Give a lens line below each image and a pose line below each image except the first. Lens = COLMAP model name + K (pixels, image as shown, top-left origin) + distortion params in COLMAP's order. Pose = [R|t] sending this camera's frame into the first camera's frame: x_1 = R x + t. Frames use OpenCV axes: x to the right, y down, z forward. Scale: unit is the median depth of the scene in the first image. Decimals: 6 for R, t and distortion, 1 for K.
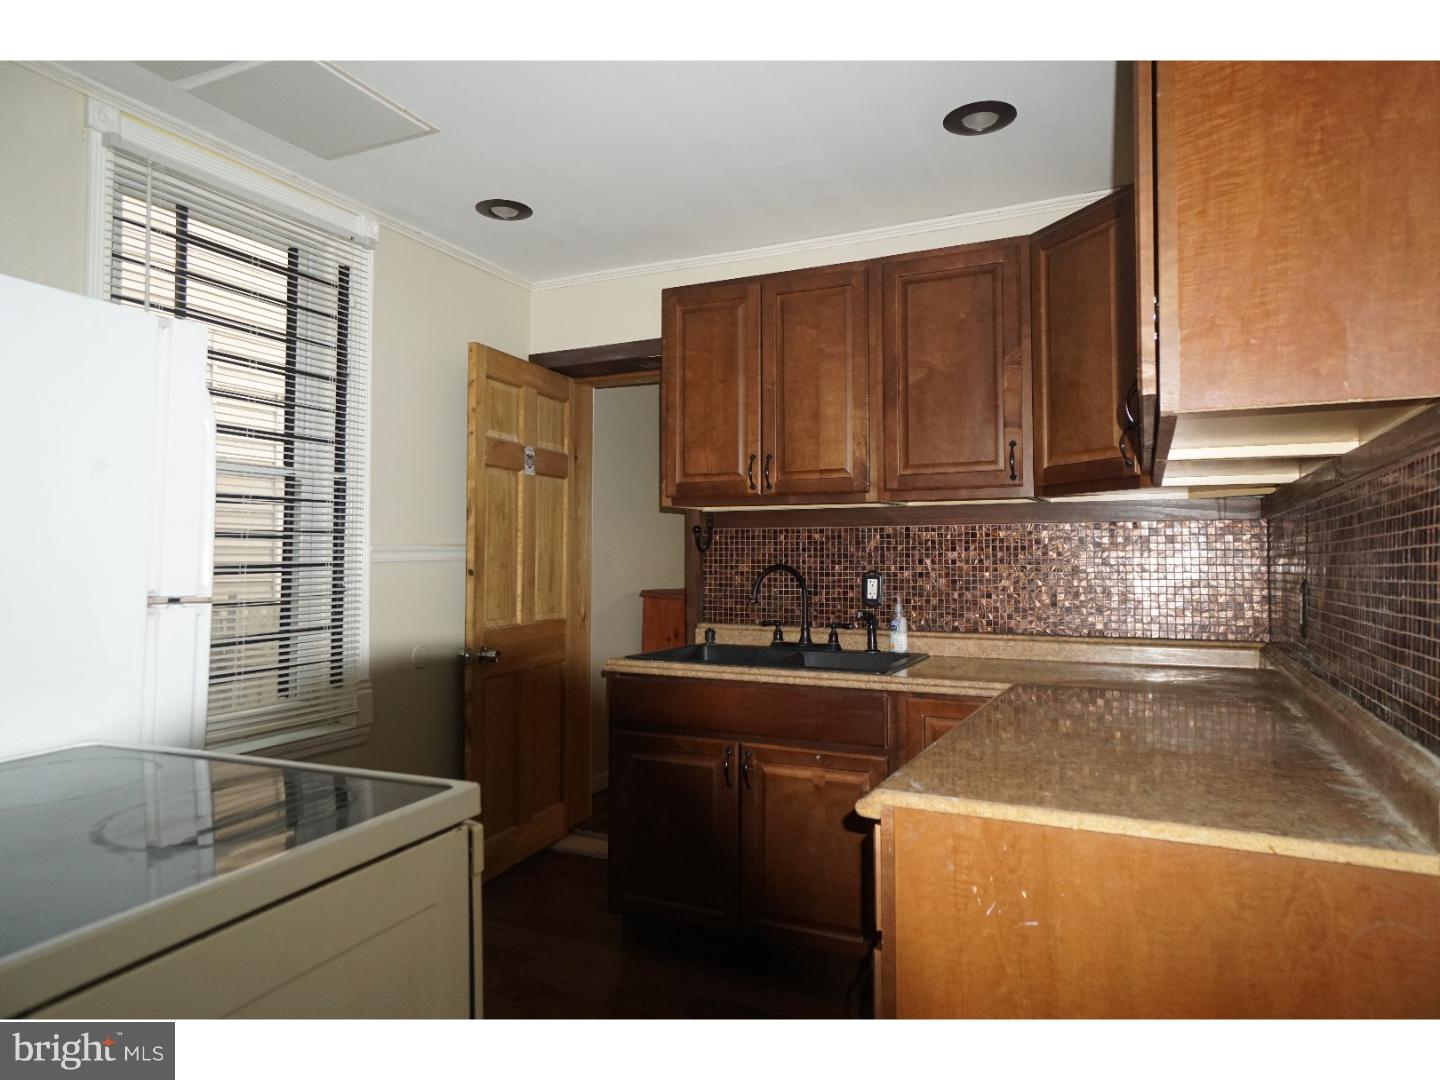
lens RADIAL K [[898.5, 0, 719.0], [0, 898.5, 540.0], [0, 0, 1]] dist [-0.002040, 0.008883]
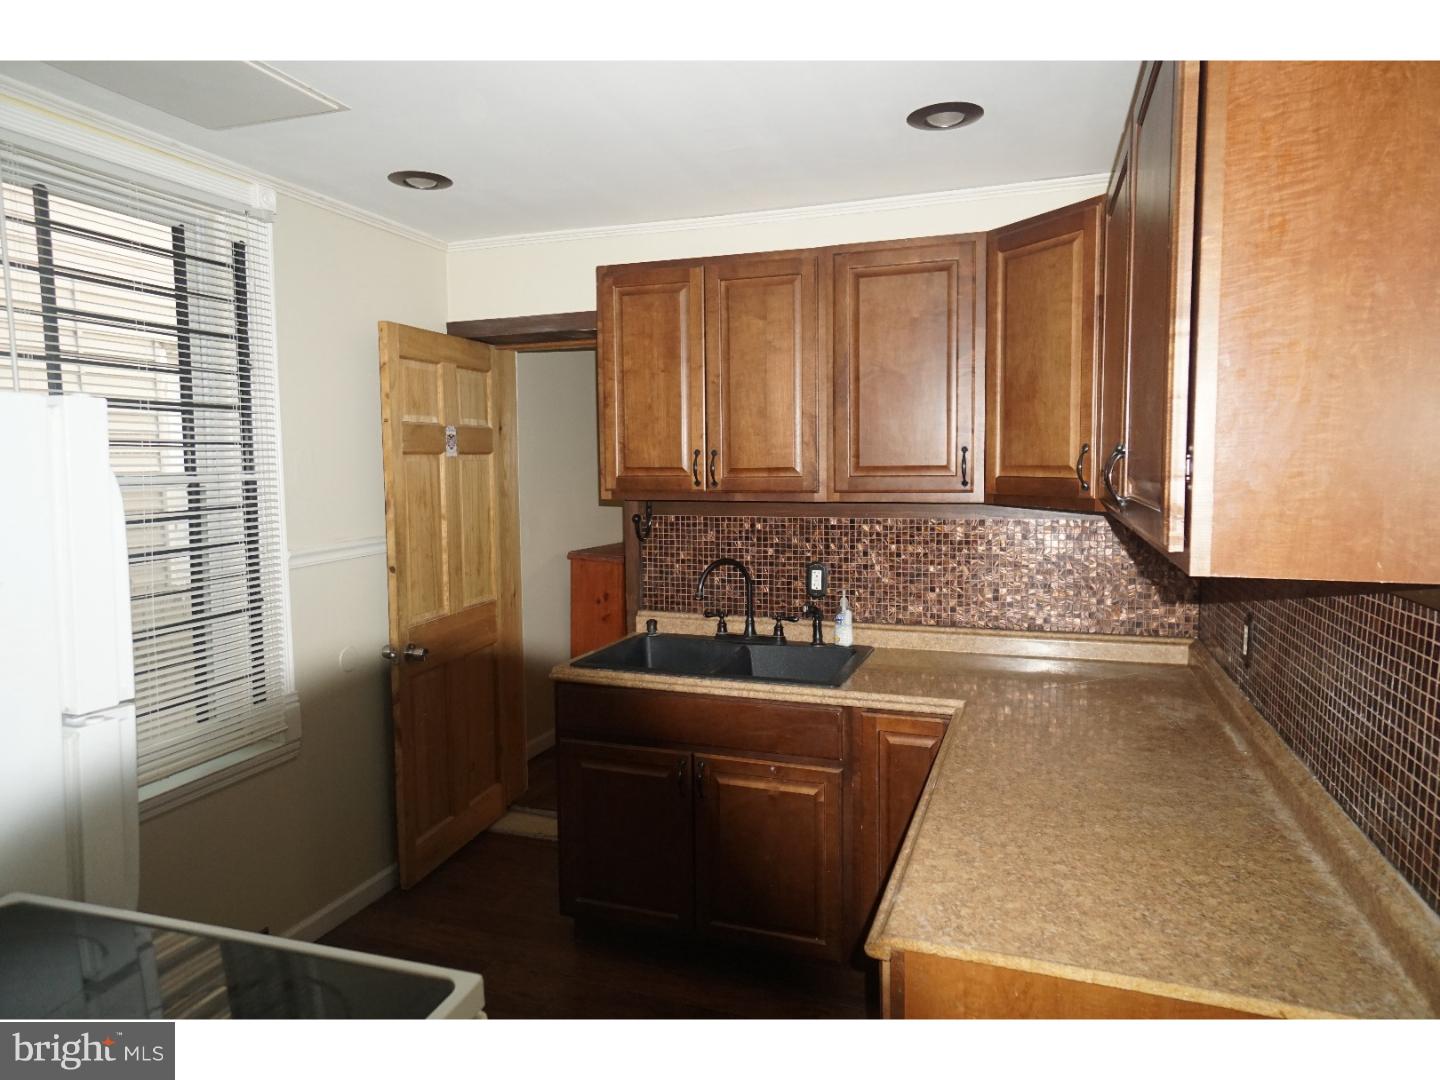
lens RADIAL K [[898.5, 0, 720.2], [0, 898.5, 537.2], [0, 0, 1]] dist [-0.002040, 0.008883]
pose [[0.994177, -0.019271, 0.106021, -0.043124], [0.007564, 0.993932, 0.109738, -0.110437], [-0.107493, -0.108297, 0.988290, 0.037397]]
